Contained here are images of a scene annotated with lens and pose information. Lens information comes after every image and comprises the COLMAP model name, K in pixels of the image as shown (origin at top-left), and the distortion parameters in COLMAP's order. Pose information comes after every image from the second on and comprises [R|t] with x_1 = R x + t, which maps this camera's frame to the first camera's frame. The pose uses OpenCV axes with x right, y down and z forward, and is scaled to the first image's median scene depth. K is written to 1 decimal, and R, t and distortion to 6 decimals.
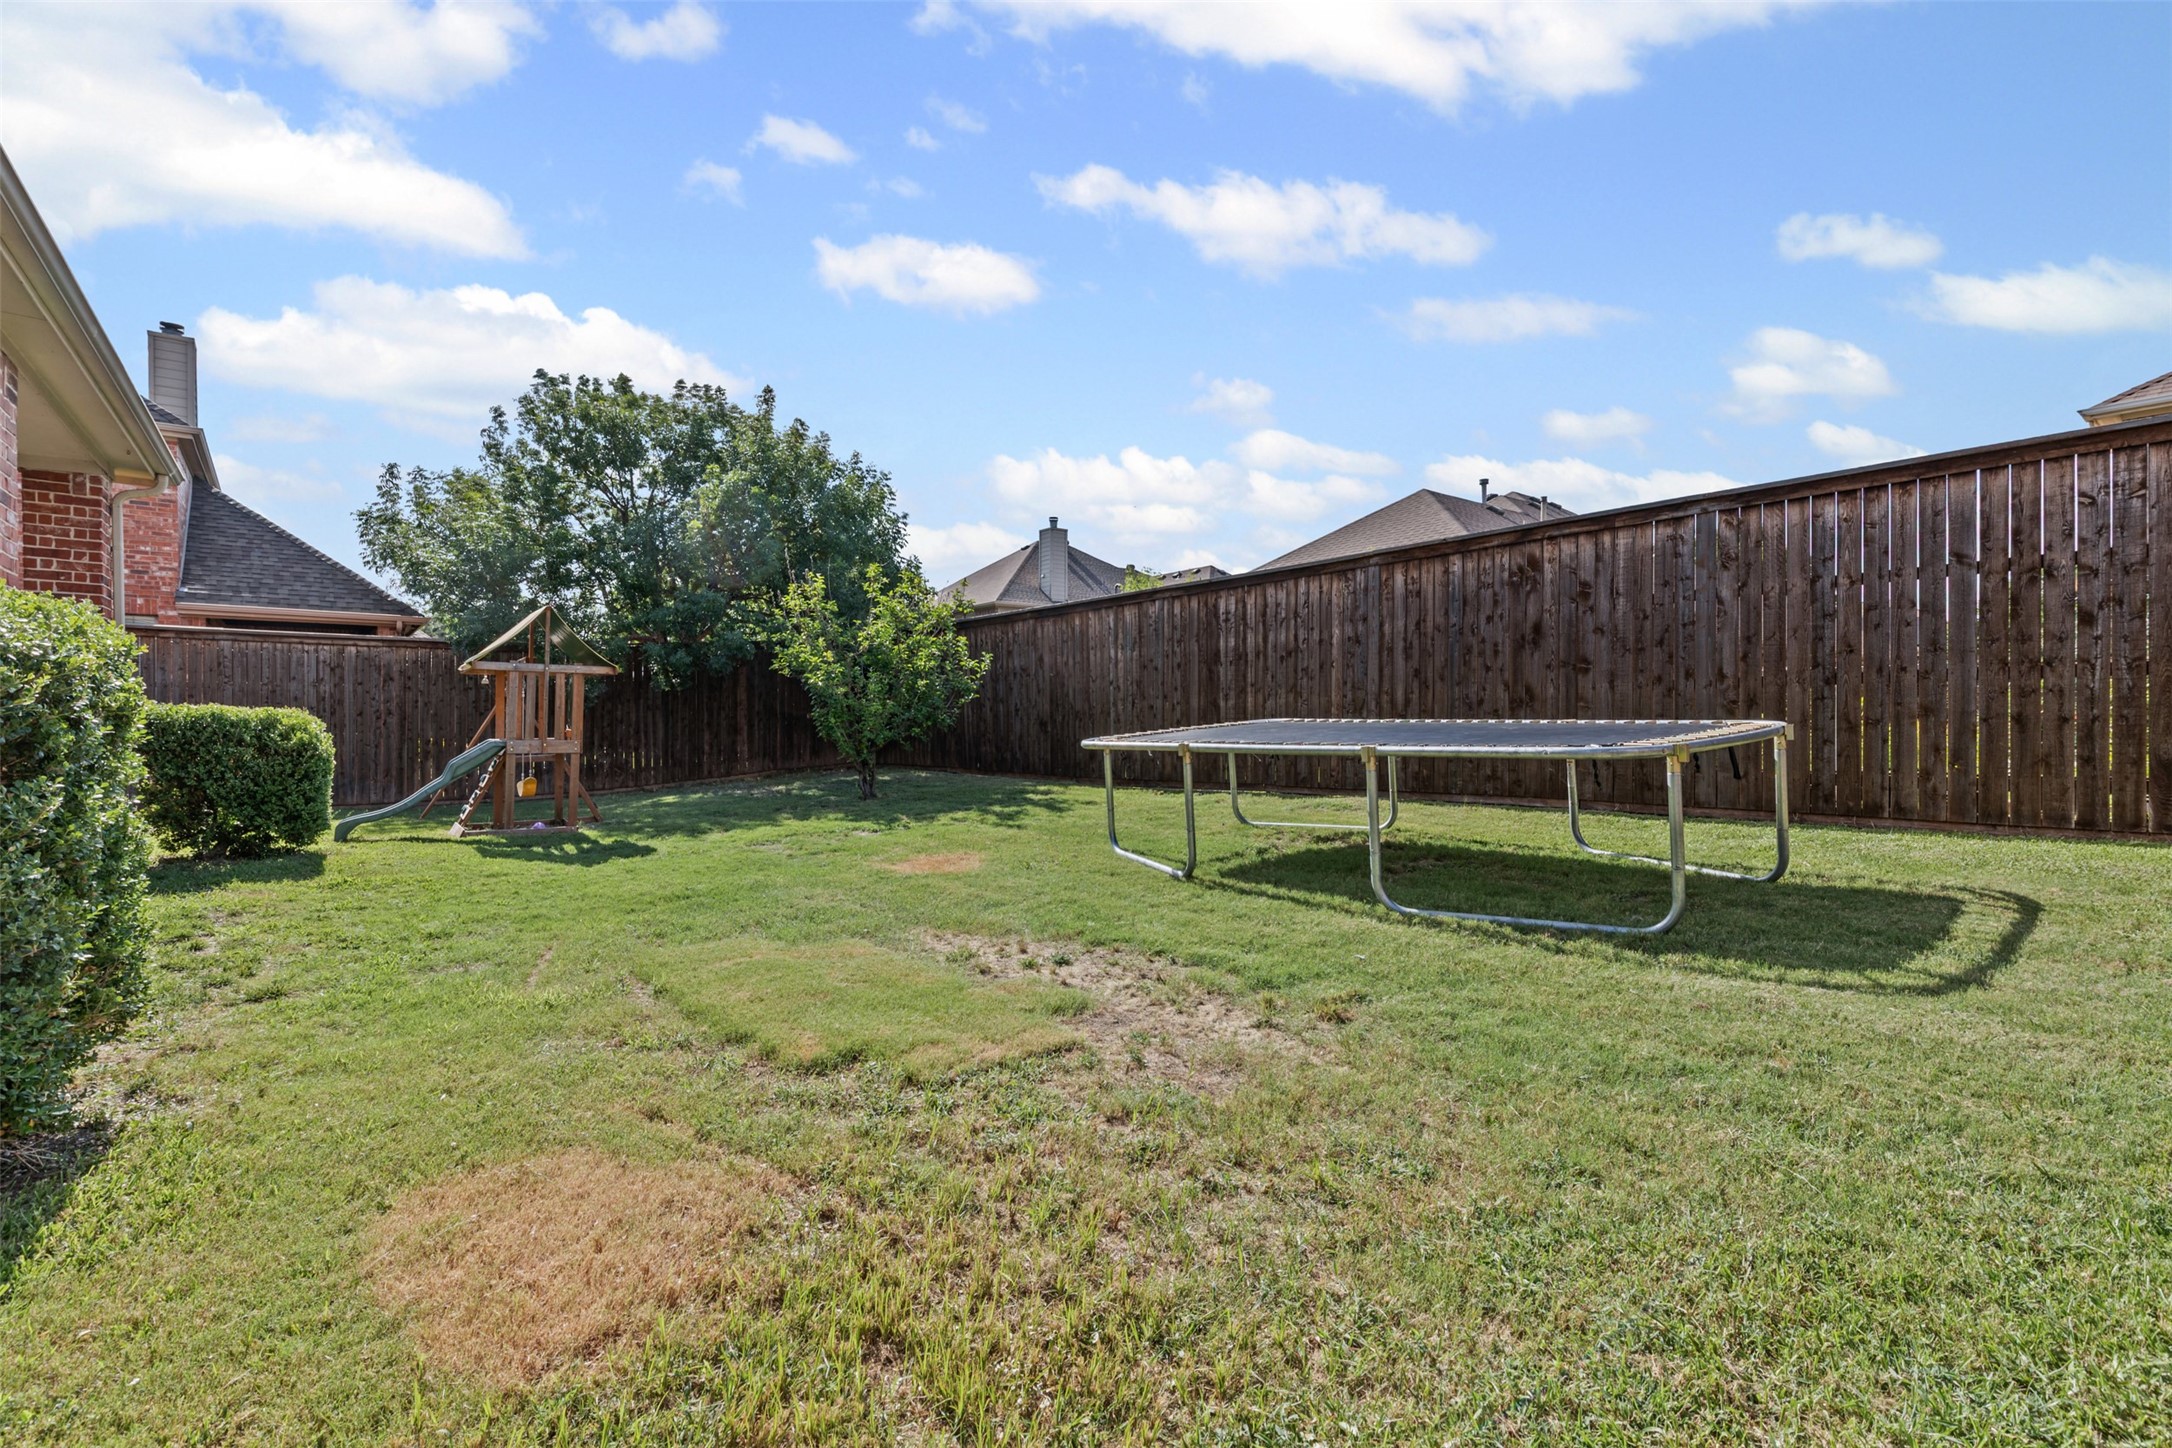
lens RADIAL K [[981.0, 0, 1092.9], [0, 981.0, 717.4], [0, 0, 1]] dist [0.007141, -0.002506]
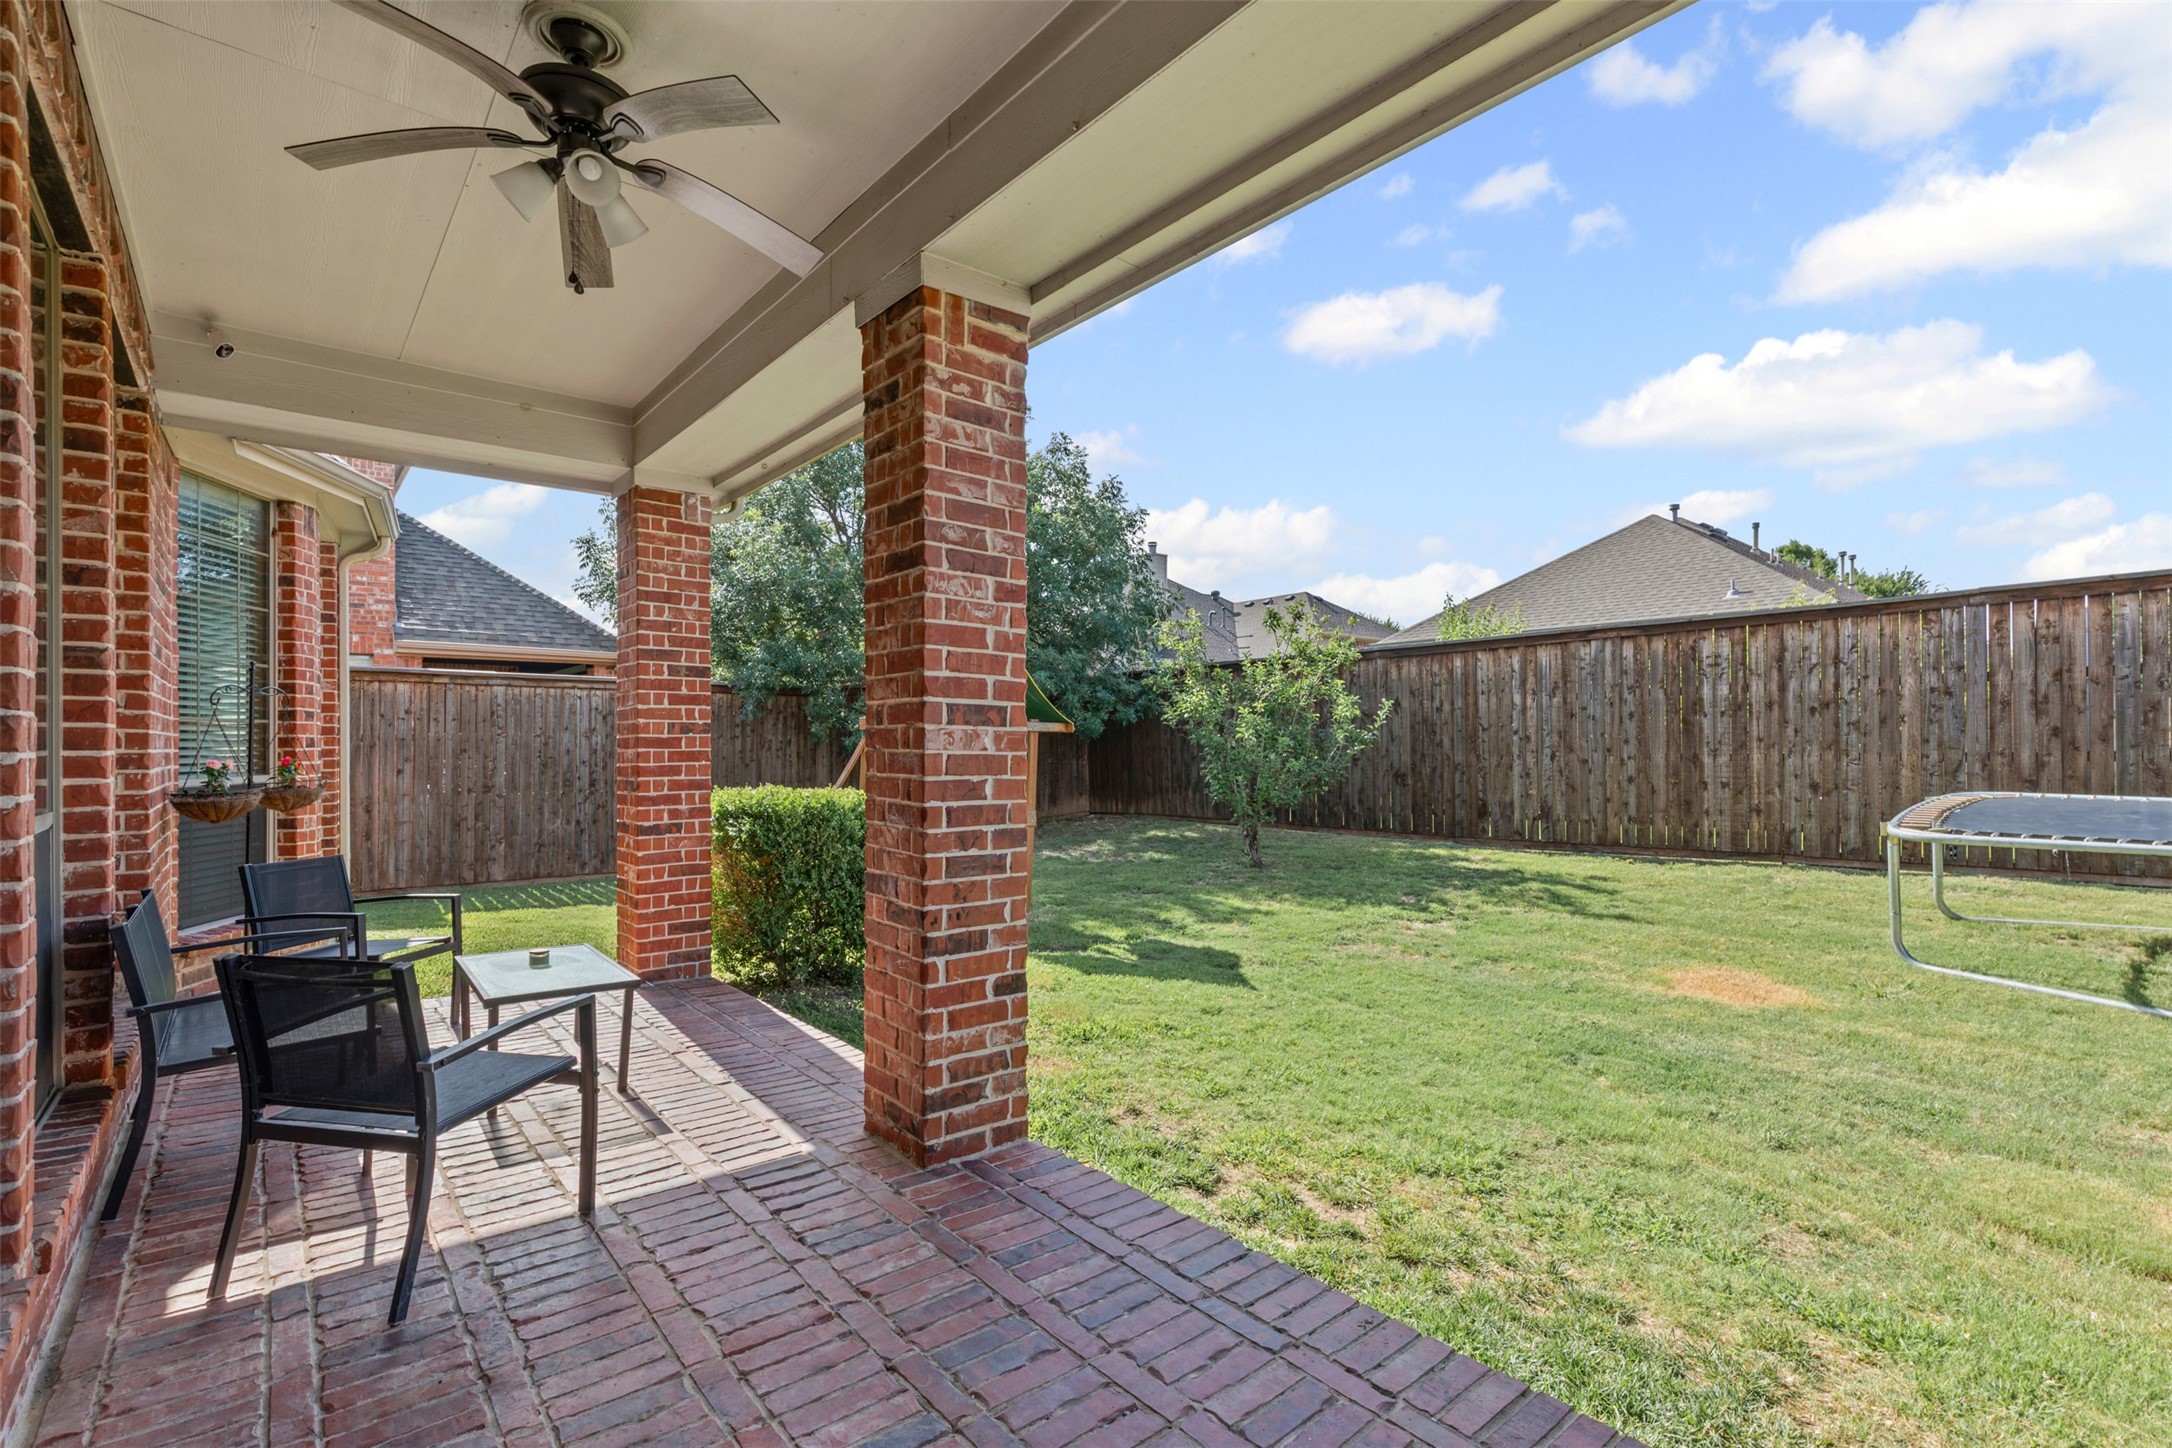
lens RADIAL K [[981.0, 0, 1075.2], [0, 981.0, 740.3], [0, 0, 1]] dist [0.007141, -0.002506]
pose [[0.999504, -0.002878, 0.031369, -0.465205], [0.002879, 0.999996, 0.000020, -0.033617], [-0.031369, 0.000071, 0.999508, 0.139684]]
